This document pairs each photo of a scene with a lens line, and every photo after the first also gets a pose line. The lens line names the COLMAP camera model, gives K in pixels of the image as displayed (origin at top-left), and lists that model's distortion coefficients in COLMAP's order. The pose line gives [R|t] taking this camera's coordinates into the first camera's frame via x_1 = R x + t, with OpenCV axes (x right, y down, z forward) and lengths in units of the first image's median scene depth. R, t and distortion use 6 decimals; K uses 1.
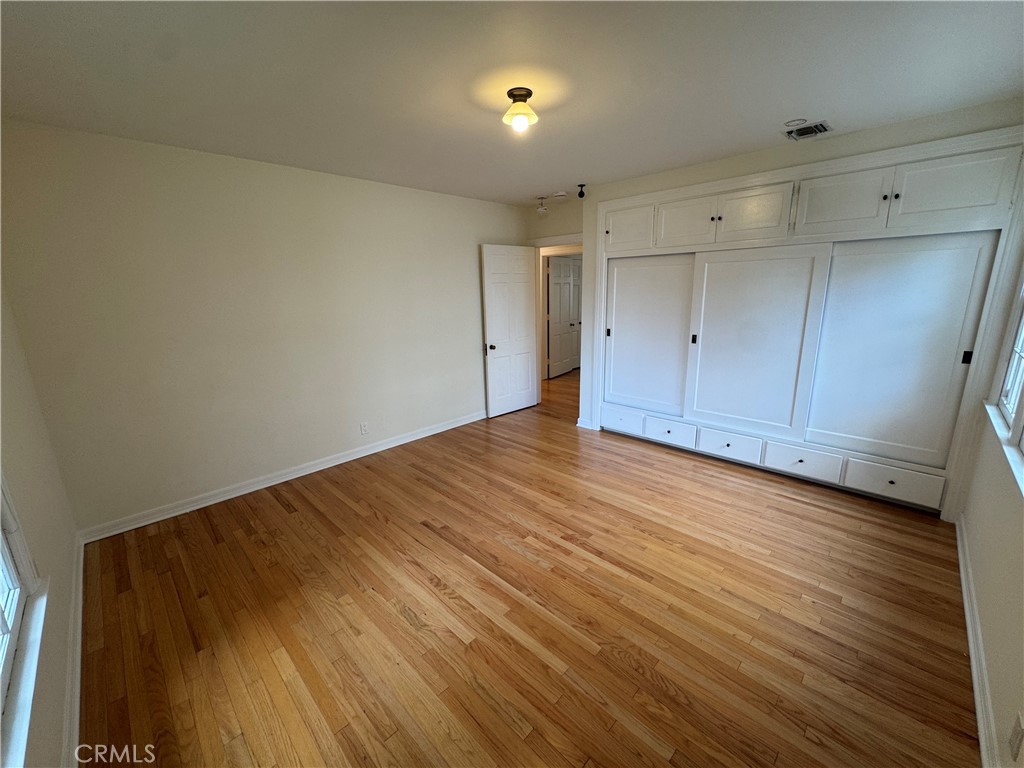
lens RADIAL K [[410.2, 0, 511.1], [0, 410.2, 382.9], [0, 0, 1]] dist [-0.002204, 0.000225]
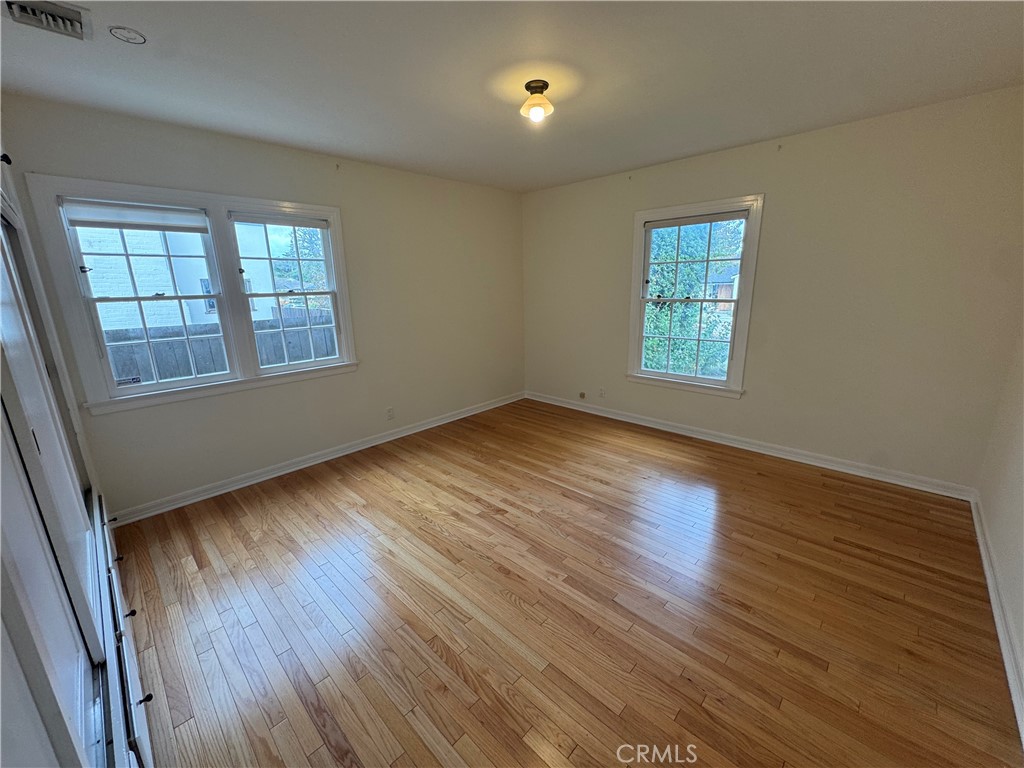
lens RADIAL K [[410.2, 0, 510.1], [0, 410.2, 386.5], [0, 0, 1]] dist [-0.002204, 0.000225]
pose [[-0.998807, 0.048795, -0.001871, 0.105853], [0.042580, 0.889073, 0.455781, -0.402522], [0.023903, 0.455158, -0.890090, 1.857686]]
